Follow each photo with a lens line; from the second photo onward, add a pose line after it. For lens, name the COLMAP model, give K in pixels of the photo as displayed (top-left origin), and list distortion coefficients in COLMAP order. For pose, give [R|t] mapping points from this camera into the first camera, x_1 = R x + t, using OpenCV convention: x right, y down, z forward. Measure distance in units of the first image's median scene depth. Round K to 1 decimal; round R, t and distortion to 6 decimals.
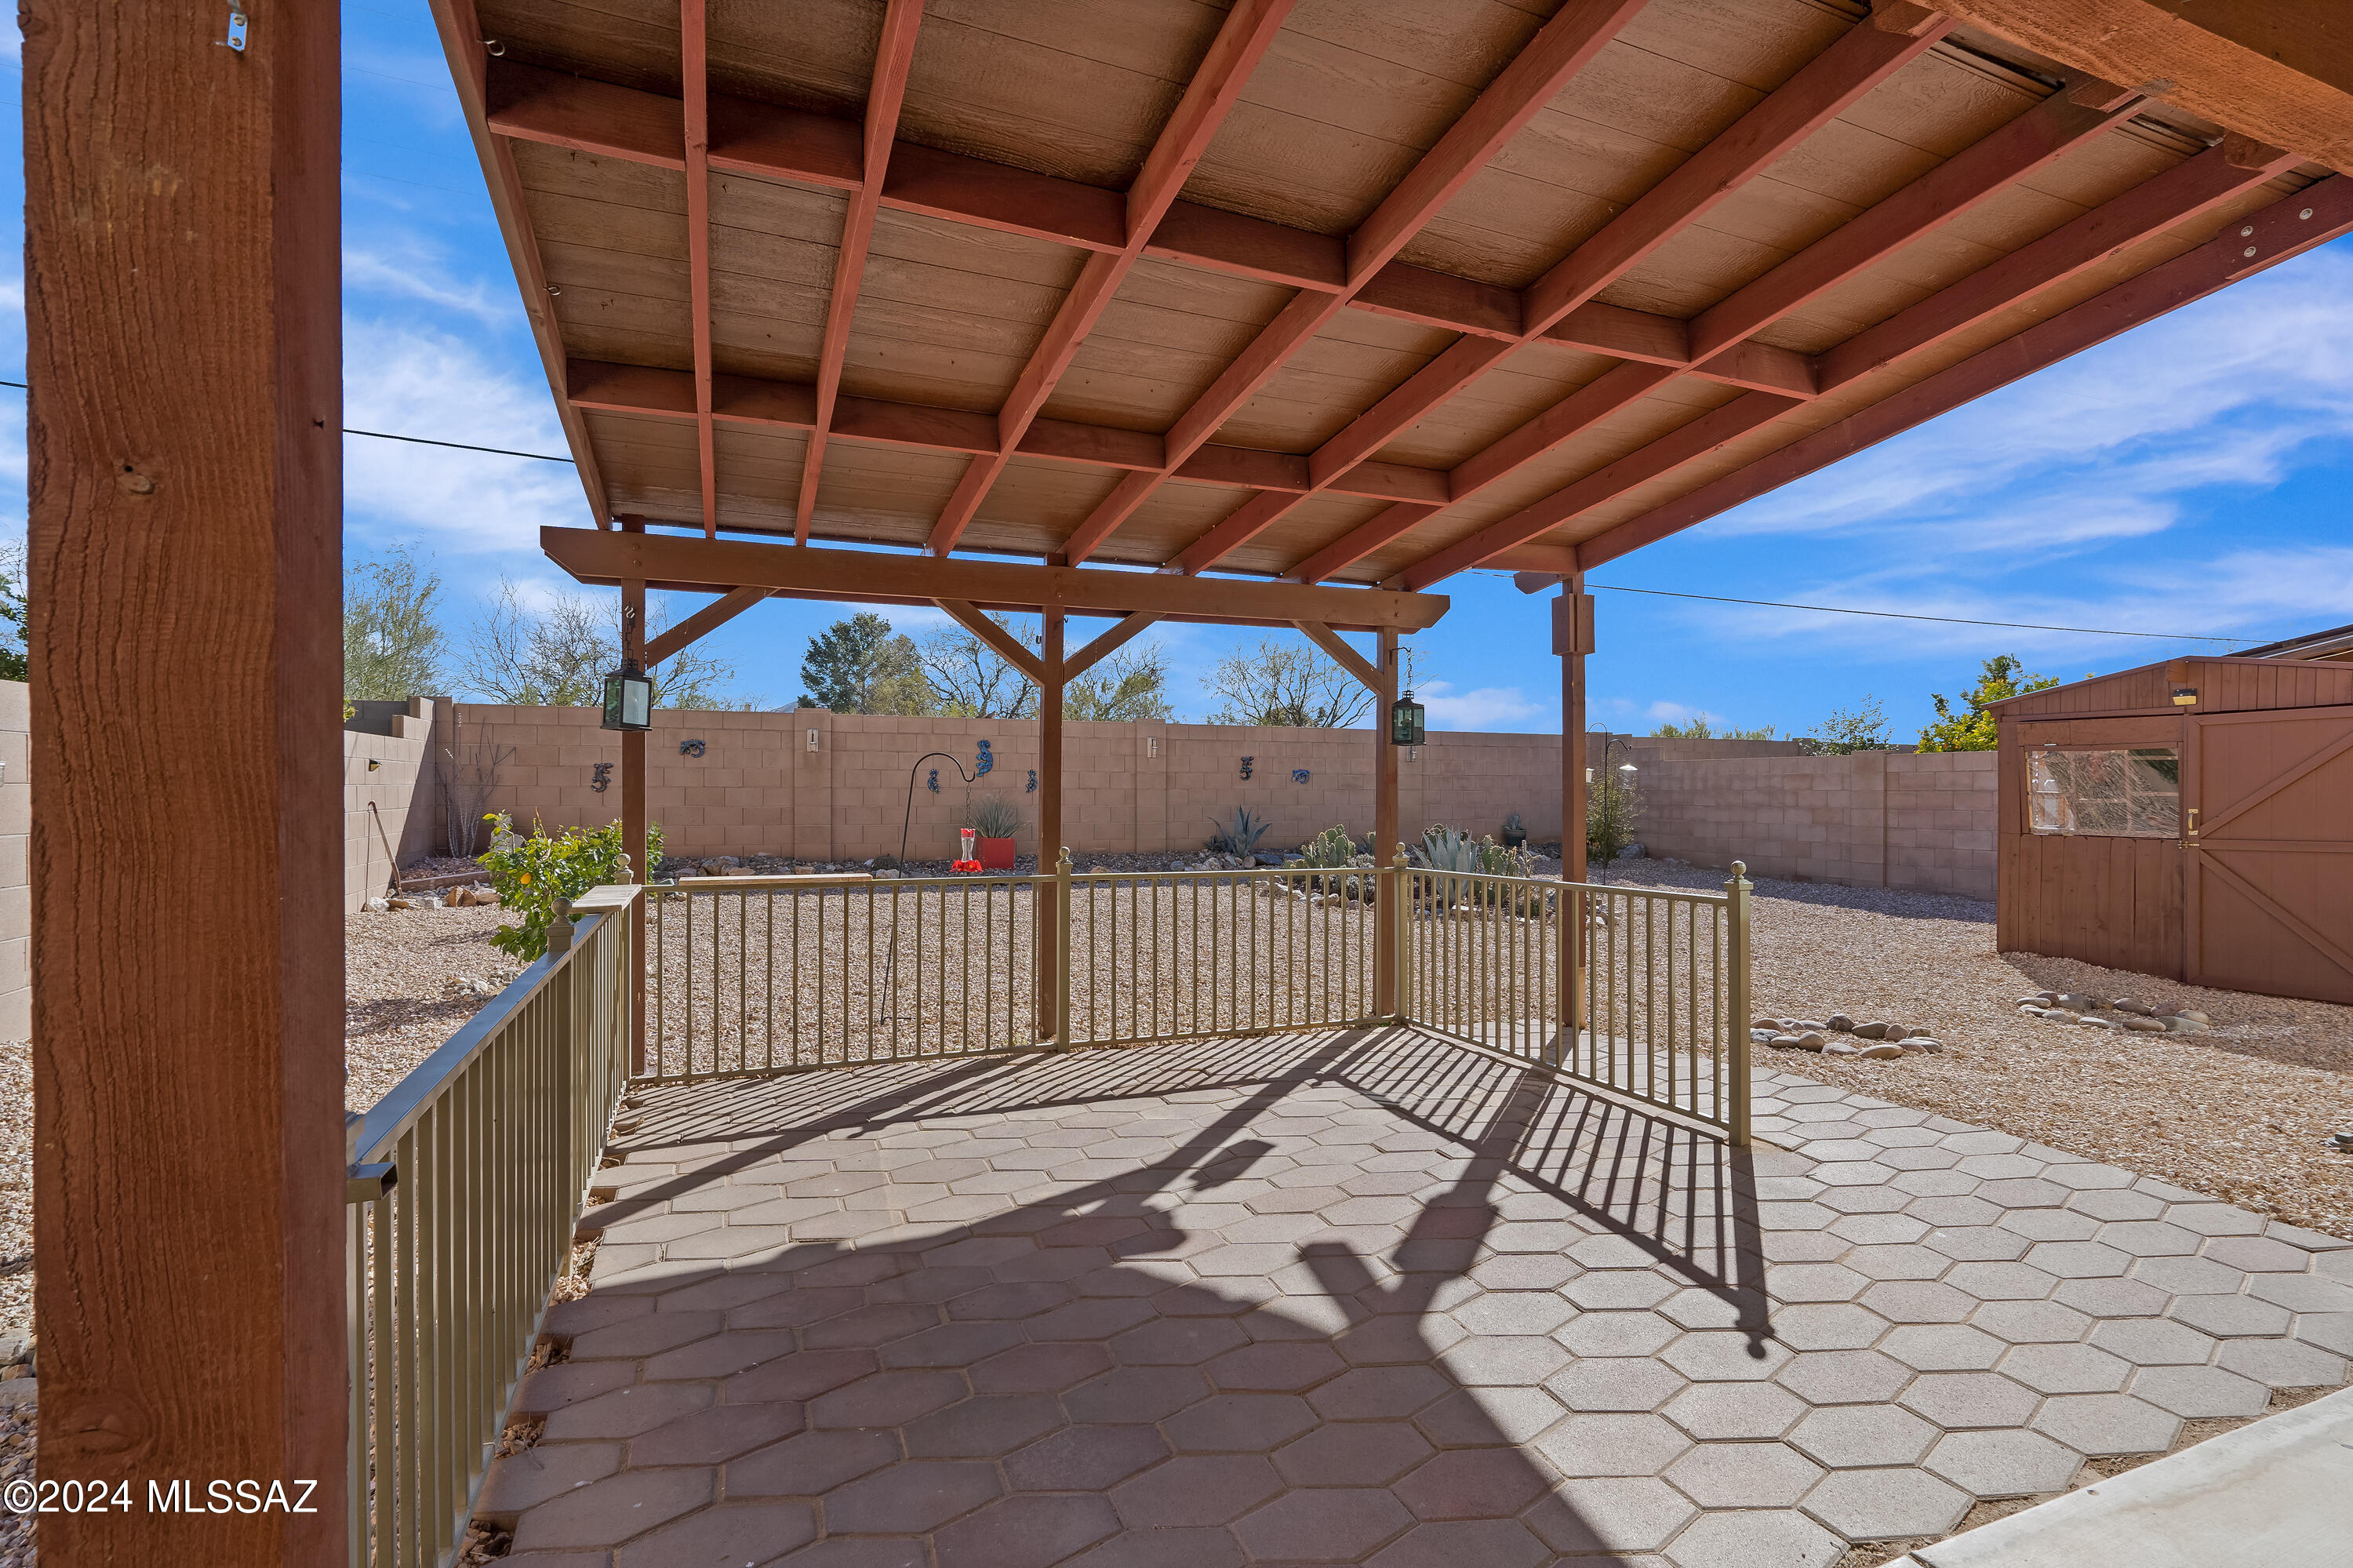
lens RADIAL K [[1085.9, 0, 1188.1], [0, 1085.9, 794.0], [0, 0, 1]] dist [-0.010996, 0.001621]
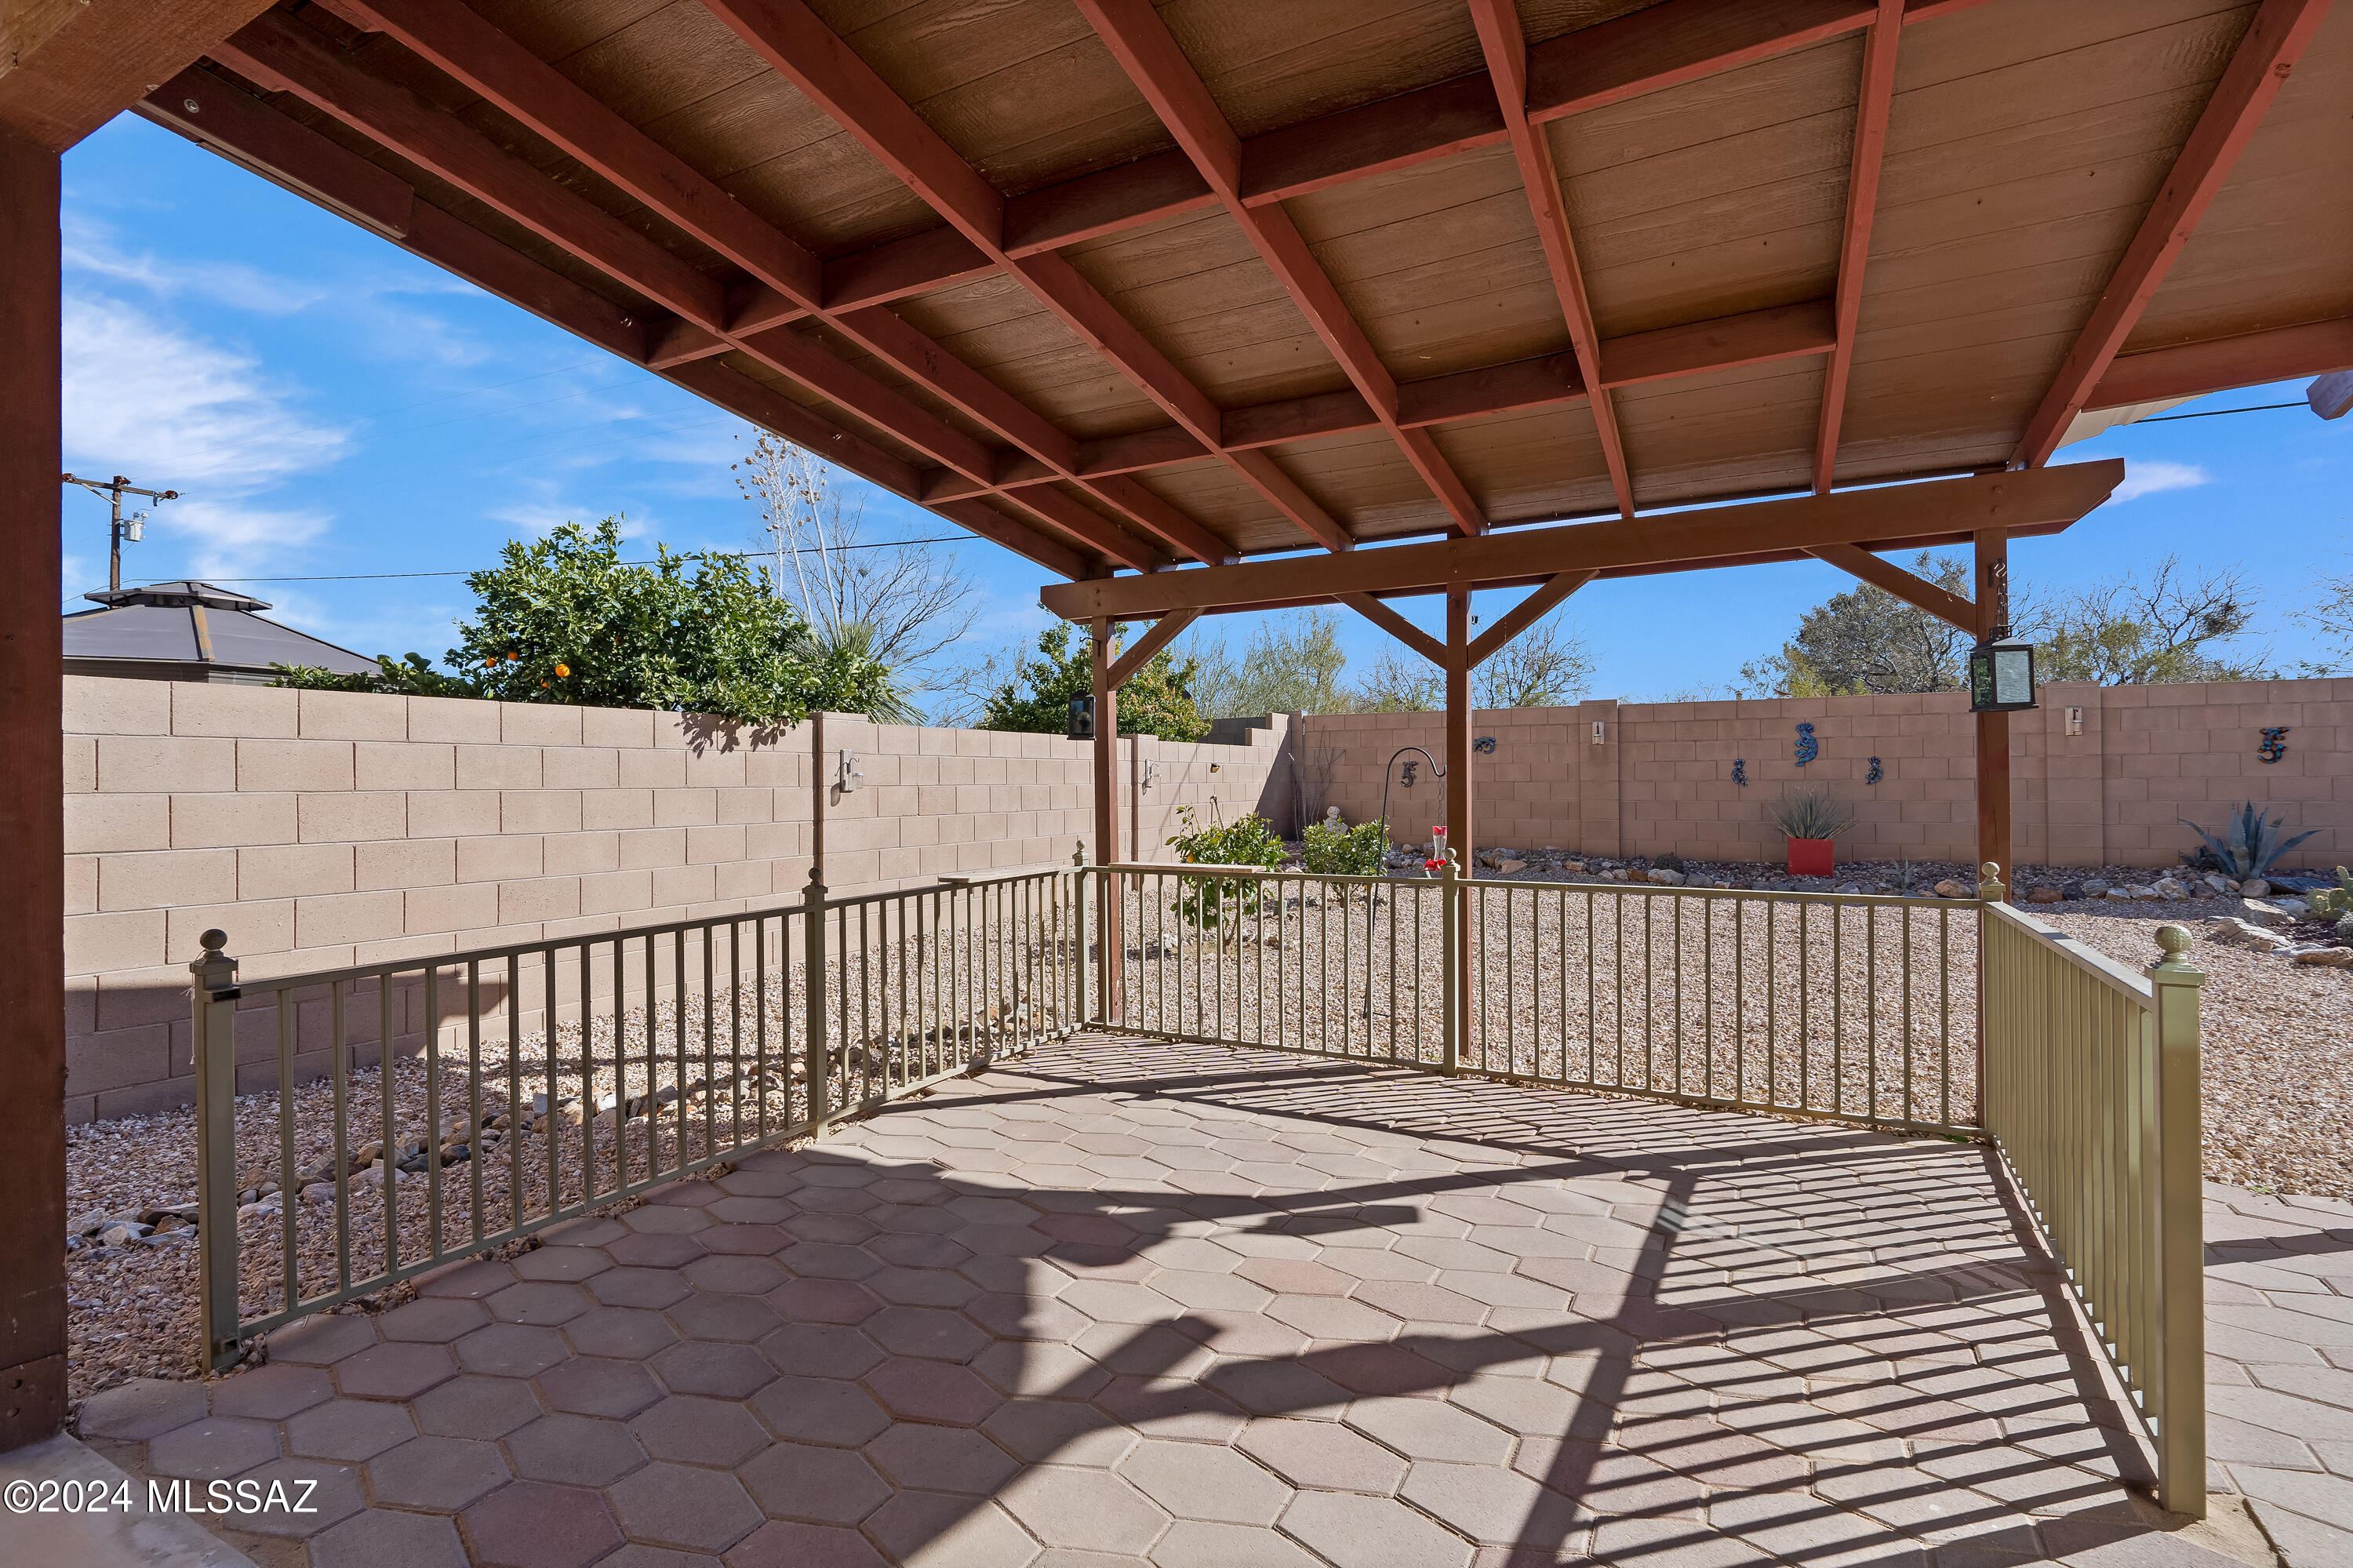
lens RADIAL K [[1085.9, 0, 1194.5], [0, 1085.9, 785.8], [0, 0, 1]] dist [-0.010996, 0.001621]
pose [[0.637611, -0.006073, -0.770334, 0.435811], [0.005809, 0.999978, -0.003076, -0.002329], [0.770336, -0.002514, 0.637633, 0.252985]]
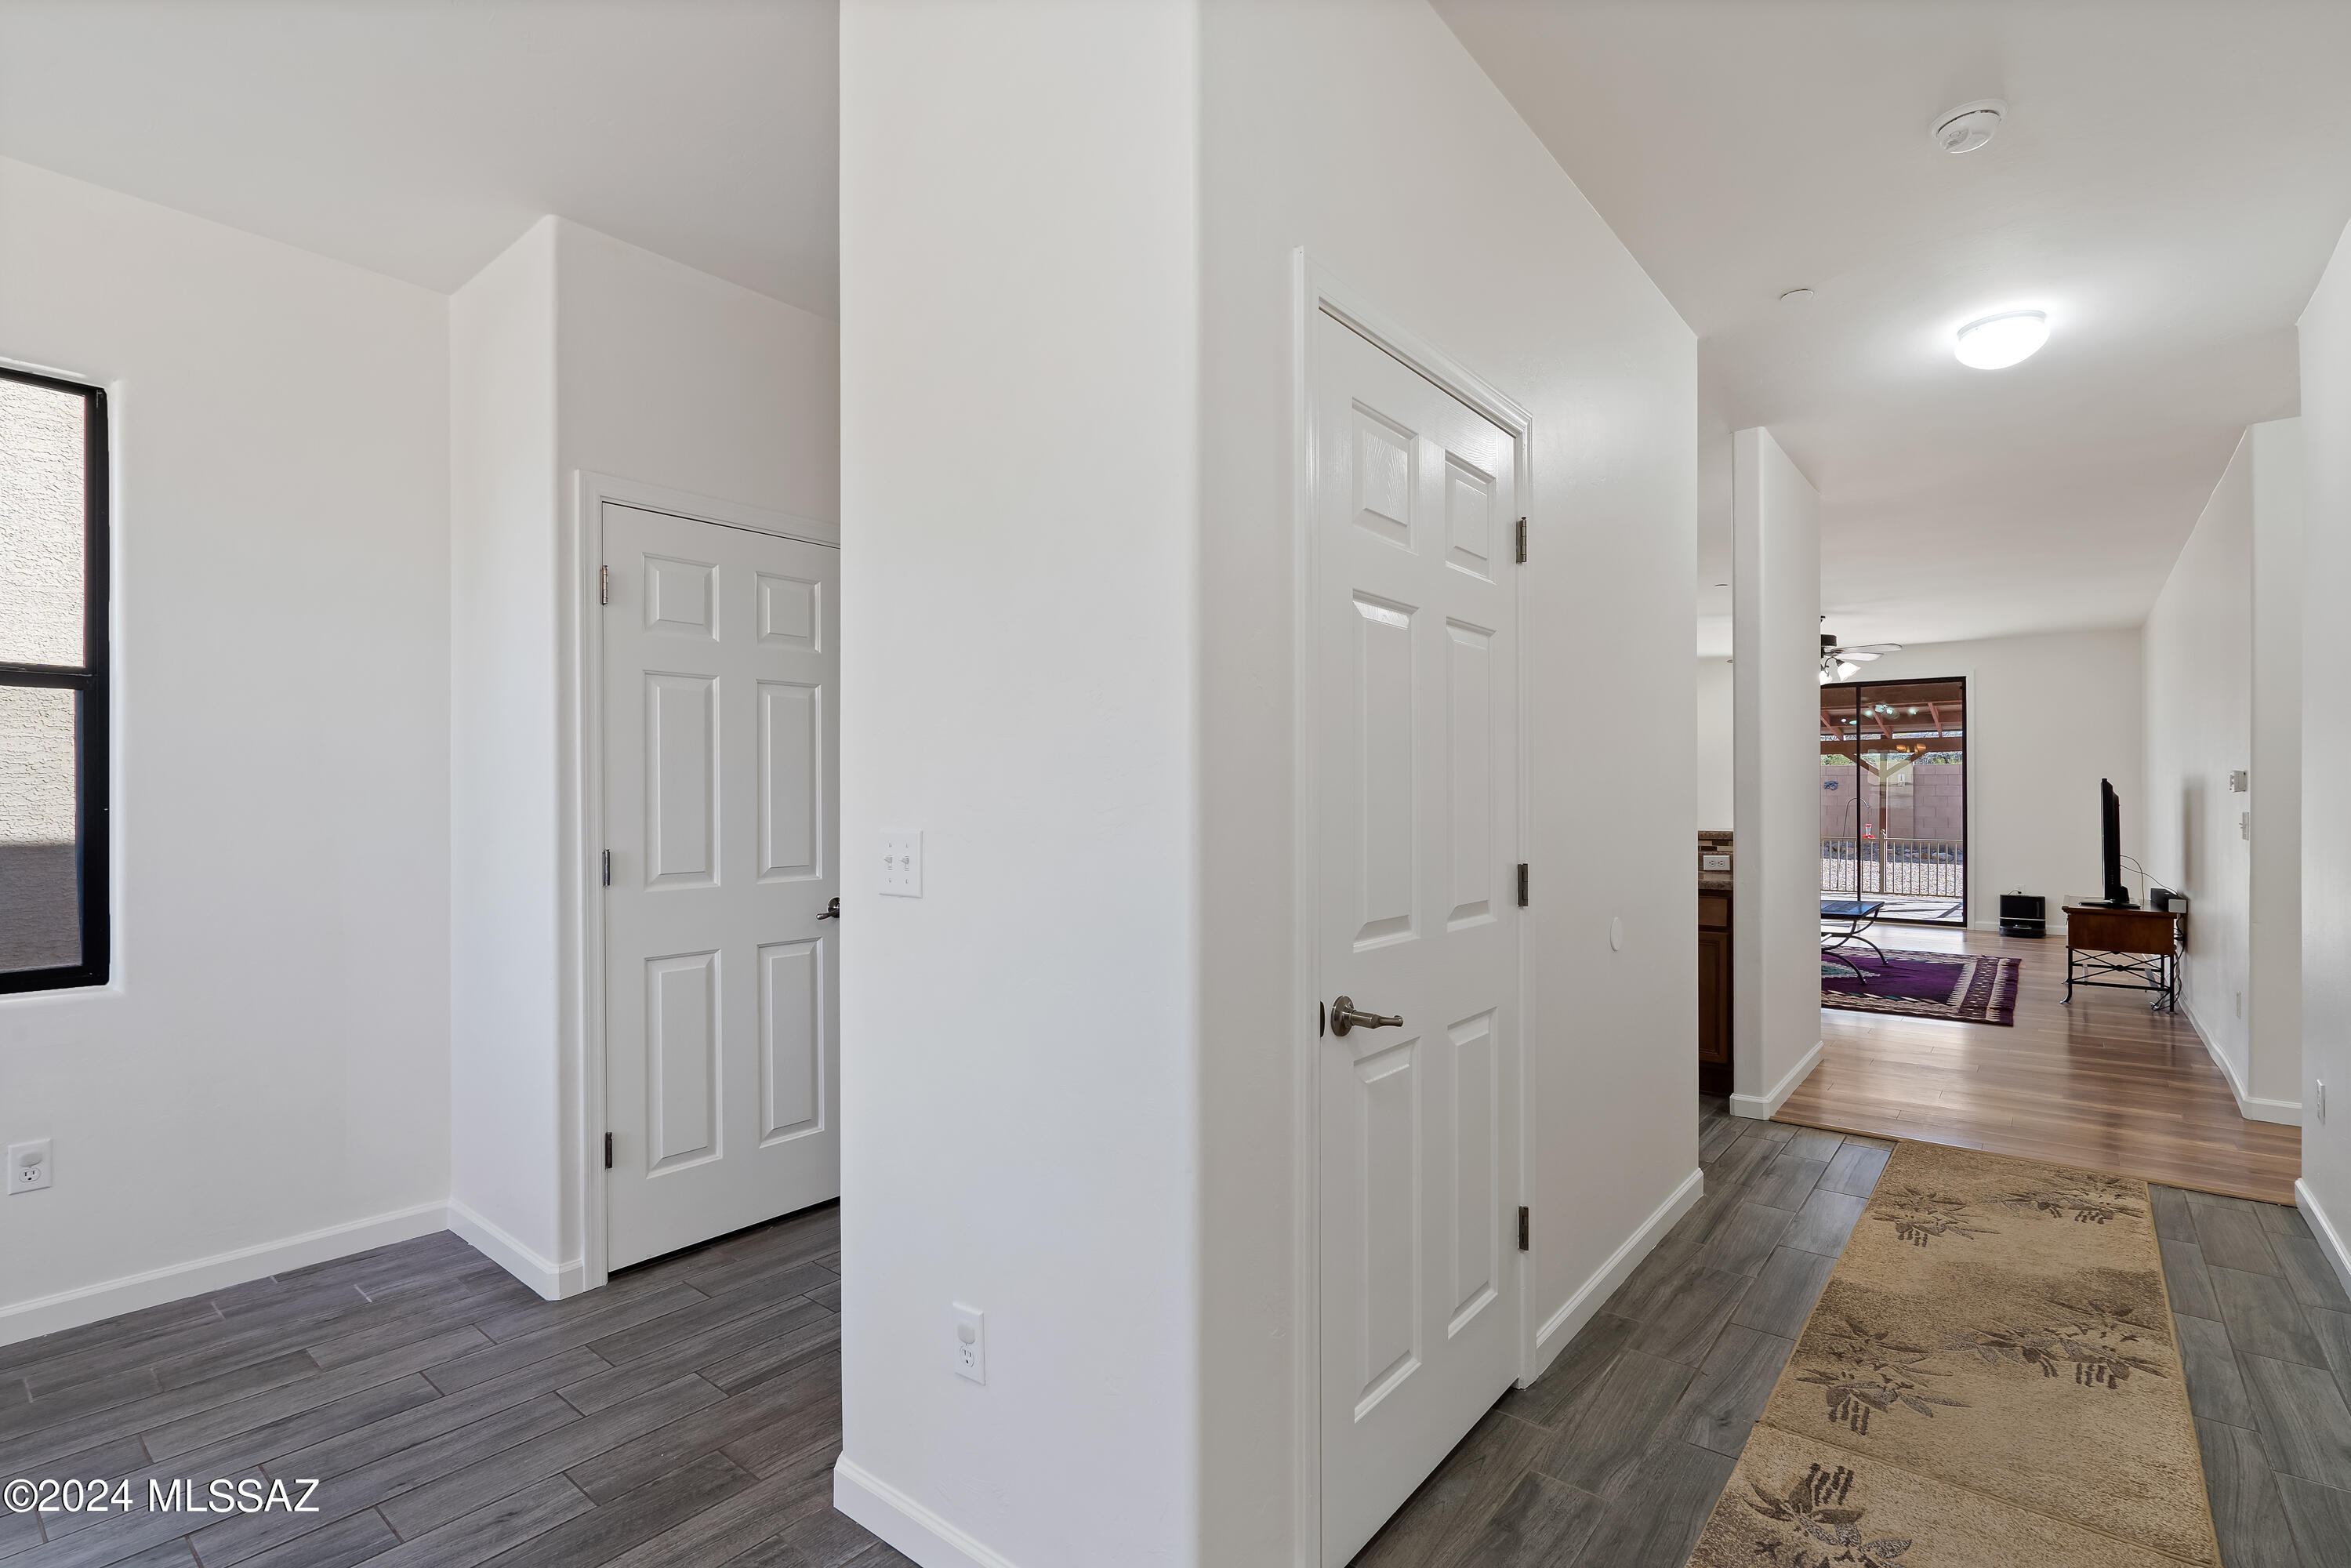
lens RADIAL K [[1084.9, 0, 1176.0], [0, 1084.9, 791.6], [0, 0, 1]] dist [-0.010996, 0.001621]
pose [[0.477156, -0.004258, -0.878809, 1.662129], [-0.005854, 0.999951, -0.008023, -0.021500], [0.878799, 0.008973, 0.477107, -2.322565]]
